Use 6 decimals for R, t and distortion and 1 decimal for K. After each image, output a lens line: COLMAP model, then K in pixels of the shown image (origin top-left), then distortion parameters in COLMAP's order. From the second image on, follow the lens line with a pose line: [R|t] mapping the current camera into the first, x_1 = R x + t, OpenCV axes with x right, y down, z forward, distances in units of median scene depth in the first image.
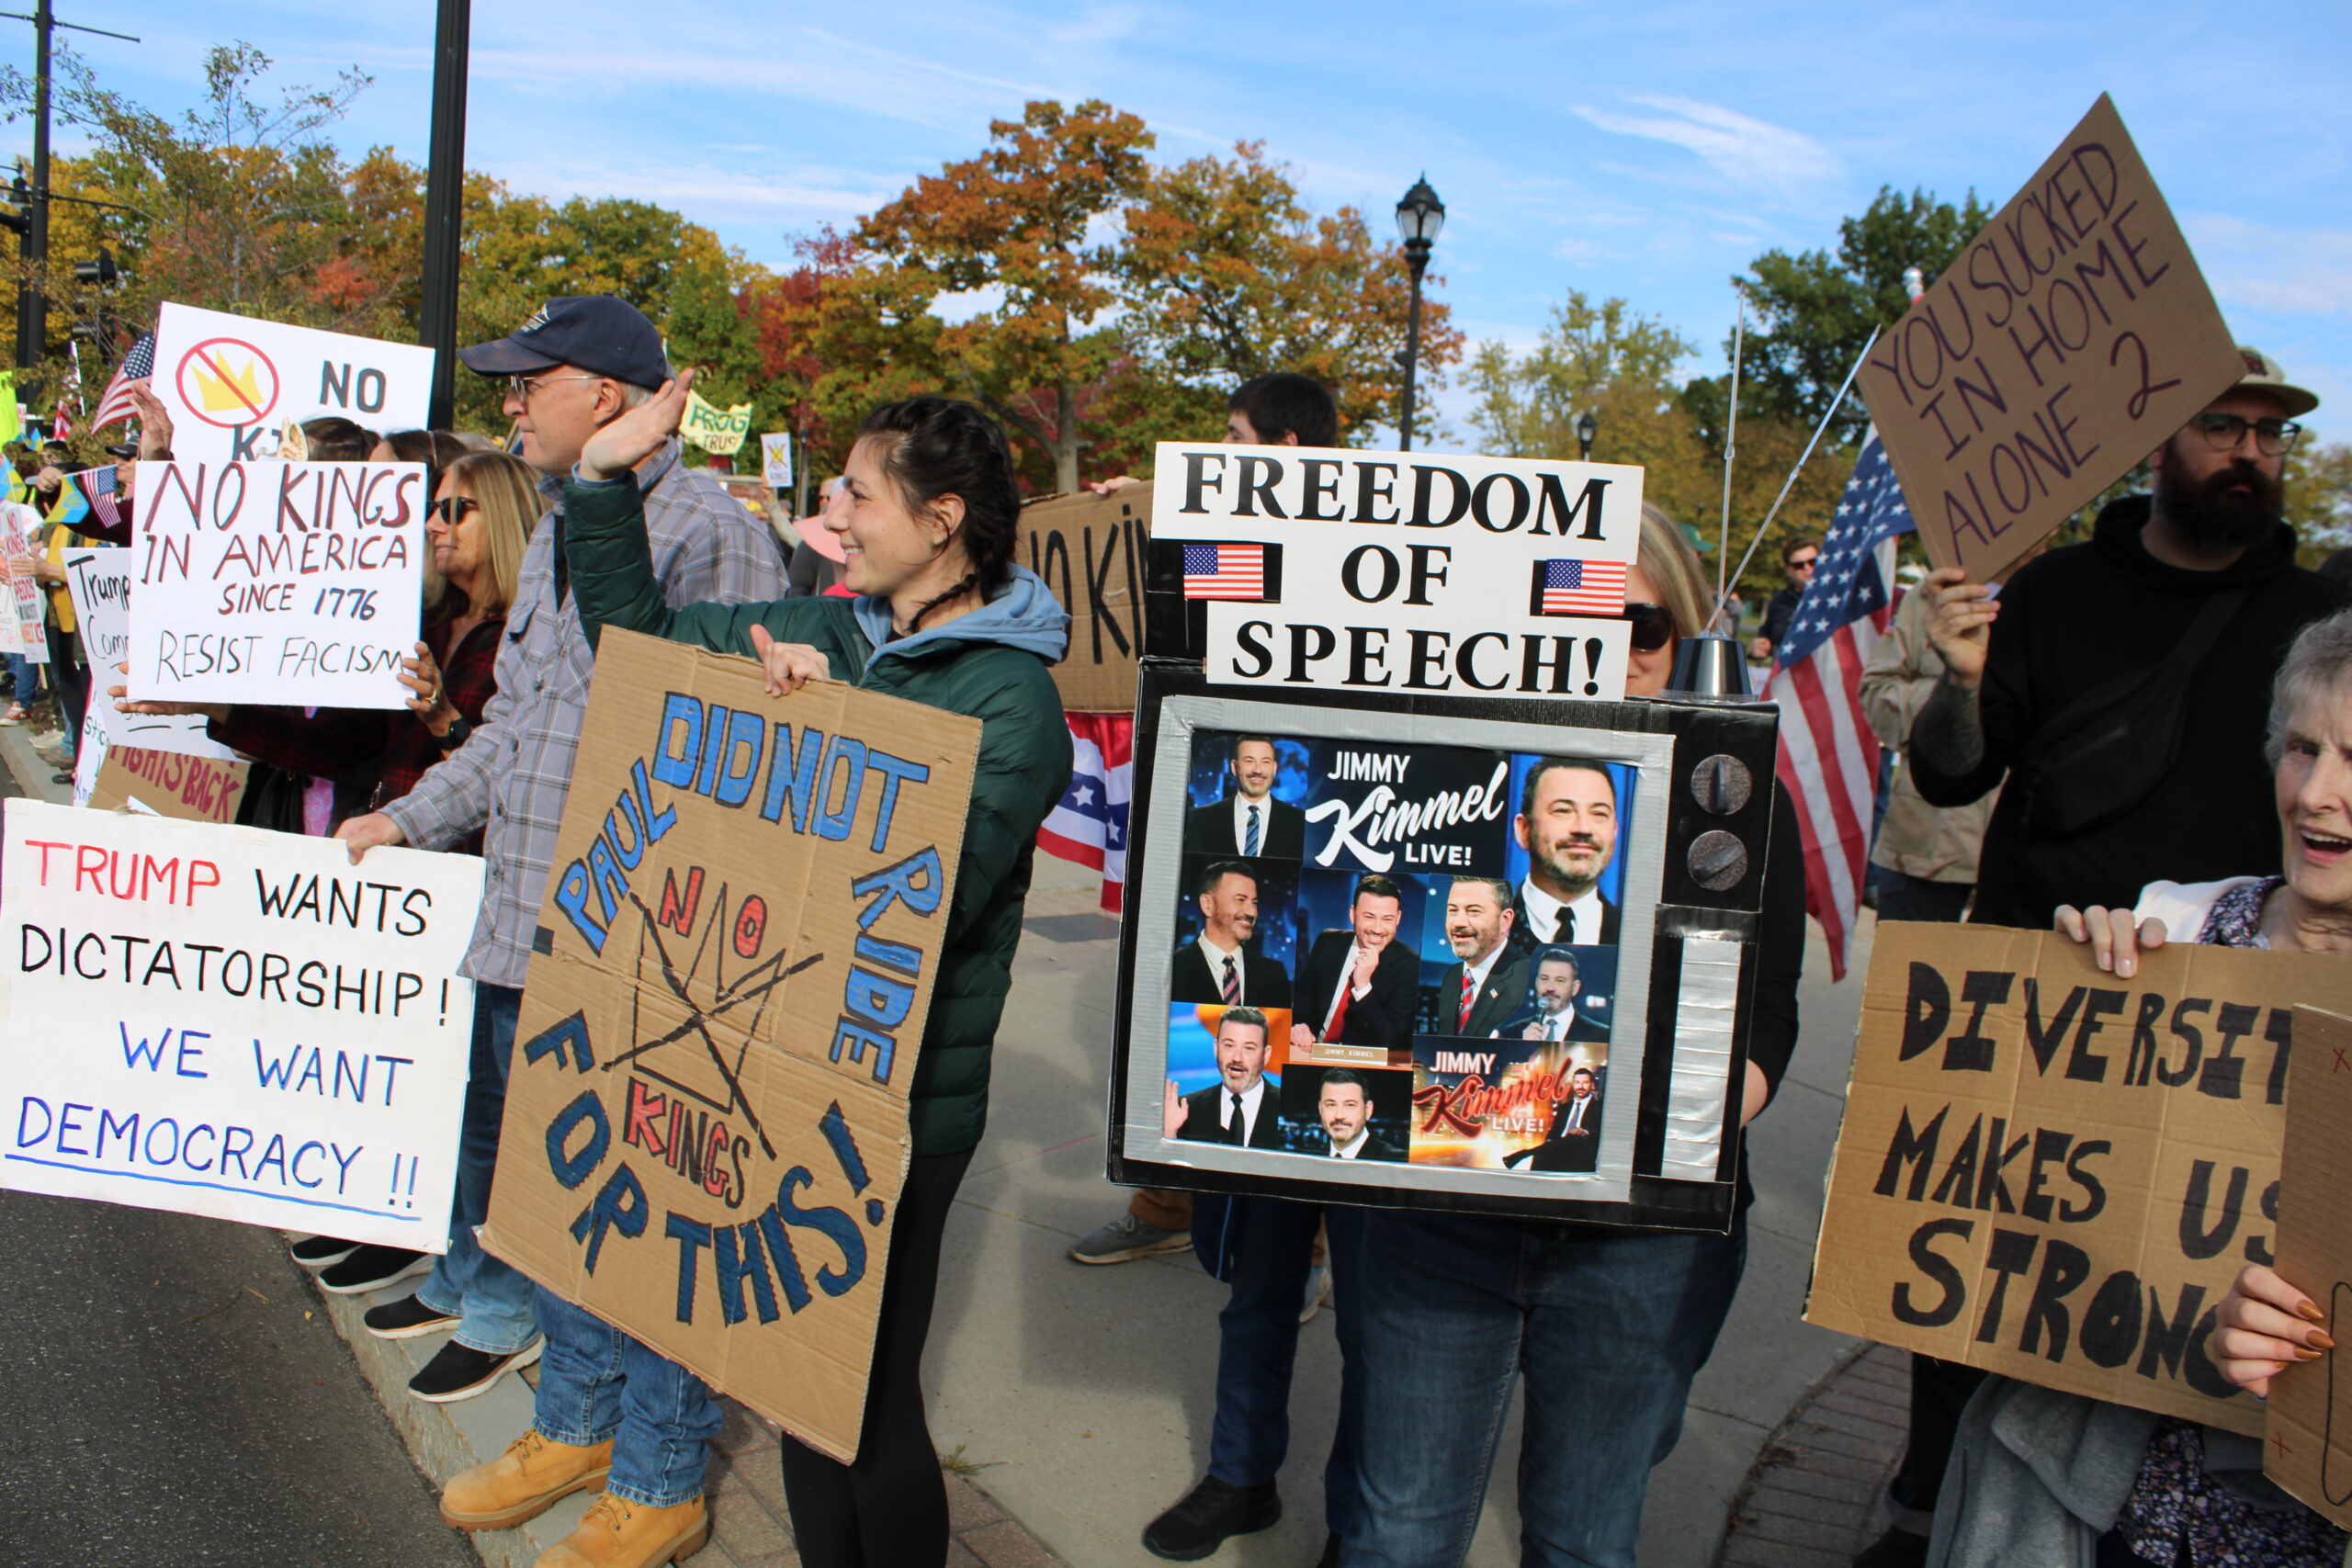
lens RADIAL K [[1946.5, 0, 1176.0], [0, 1946.5, 784.0], [0, 0, 1]] dist [-0.160842, 0.147859]
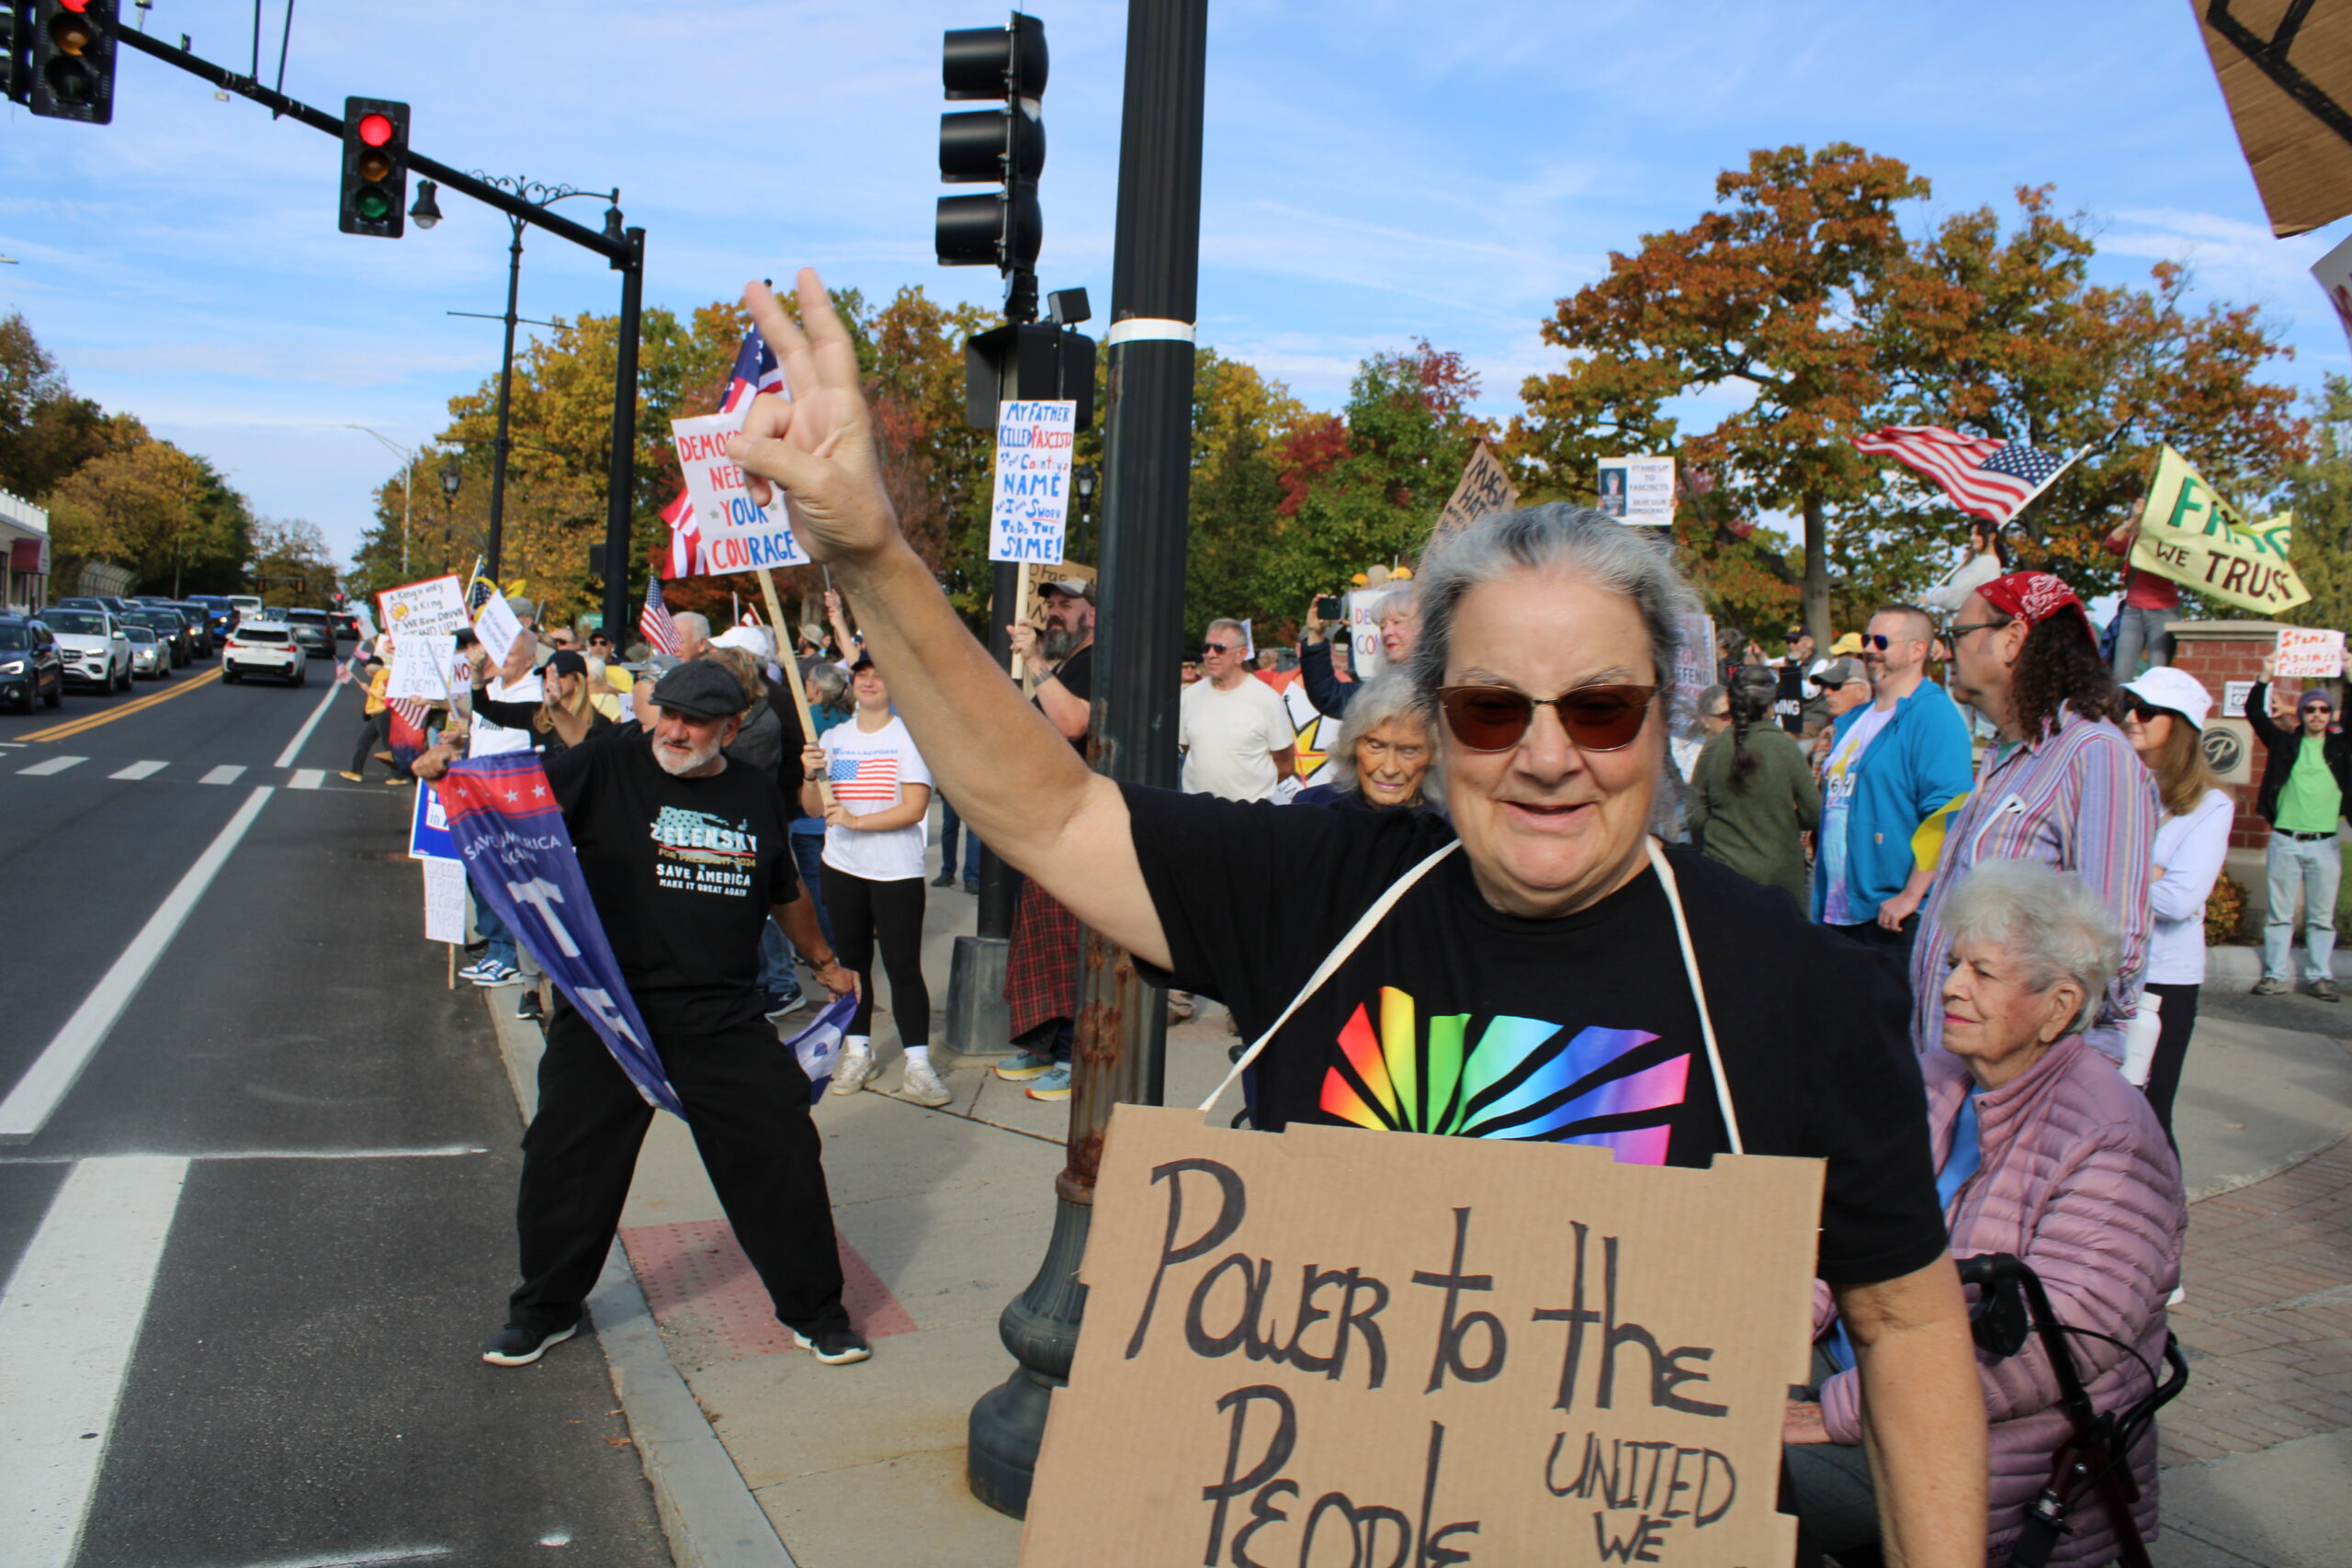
lens RADIAL K [[1946.5, 0, 1176.0], [0, 1946.5, 784.0], [0, 0, 1]] dist [-0.160842, 0.147859]
pose [[0.975144, -0.018045, -0.220836, -0.112969], [0.000581, 0.996883, -0.078894, -0.027221], [0.221571, 0.076805, 0.972115, 0.162360]]
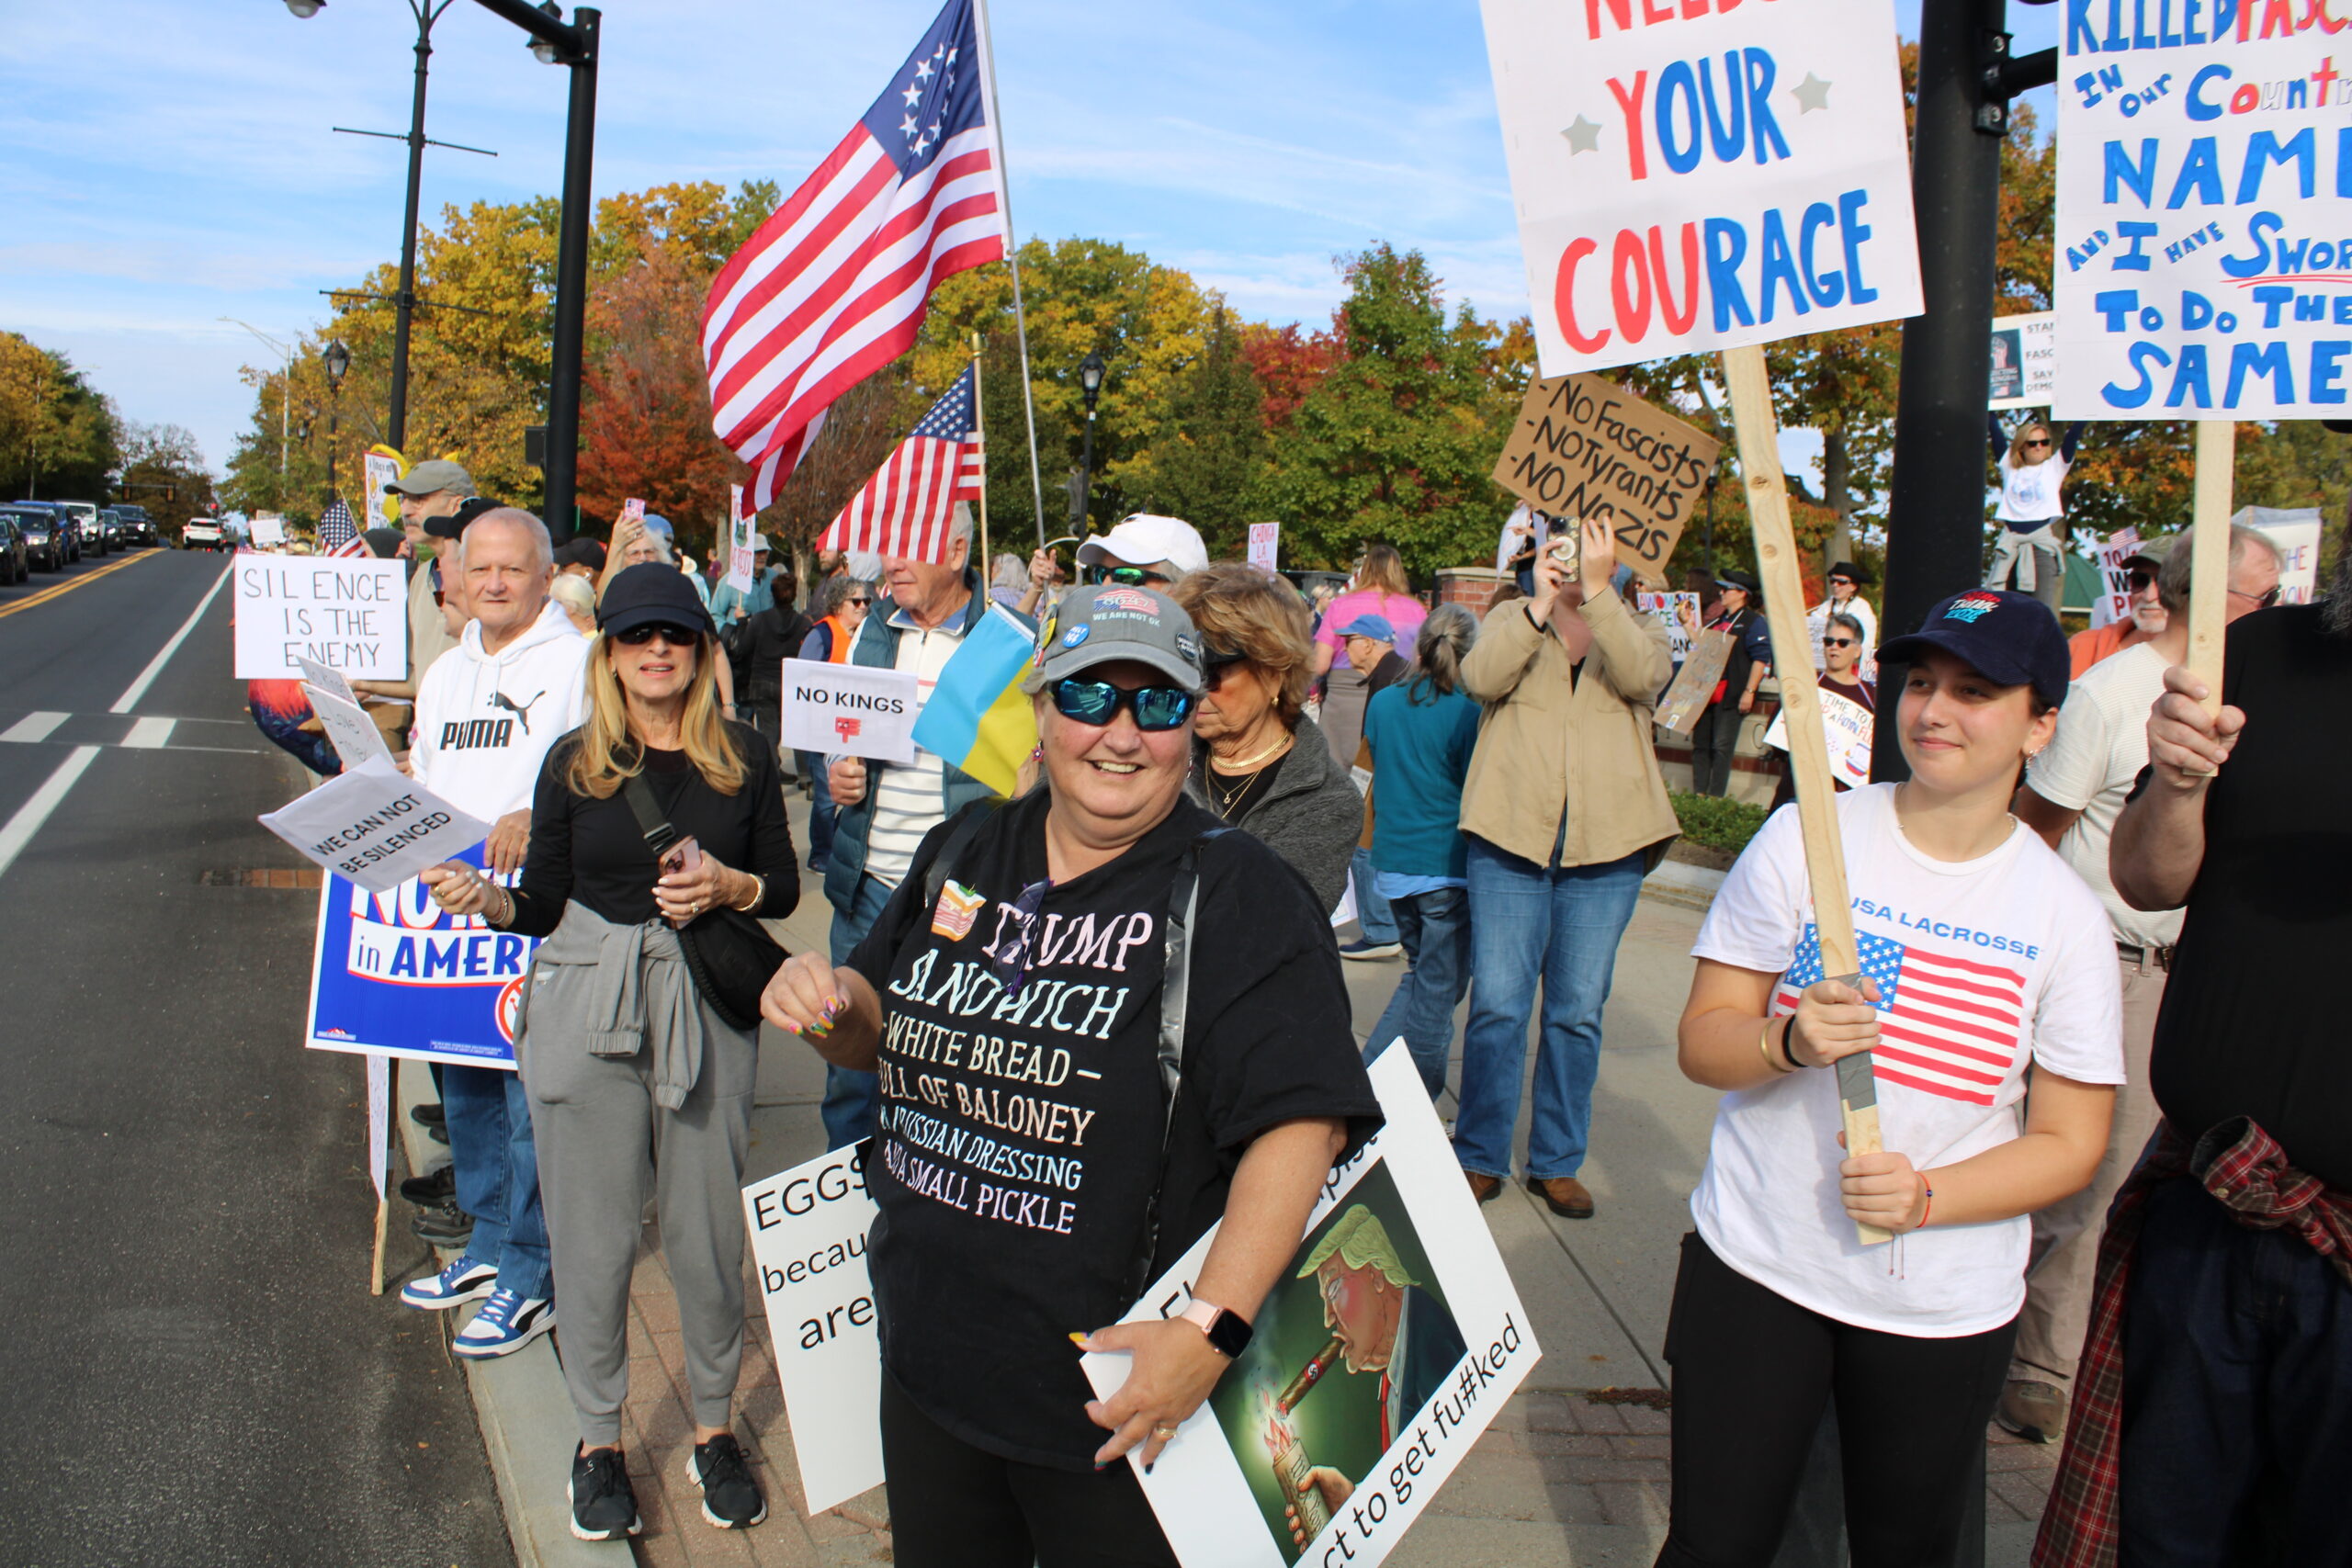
lens RADIAL K [[1946.5, 0, 1176.0], [0, 1946.5, 784.0], [0, 0, 1]] dist [-0.160842, 0.147859]
pose [[0.985764, -0.004090, -0.168083, -0.146091], [-0.002363, 0.999268, -0.038174, -0.035283], [0.168116, 0.038028, 0.985033, 0.210503]]
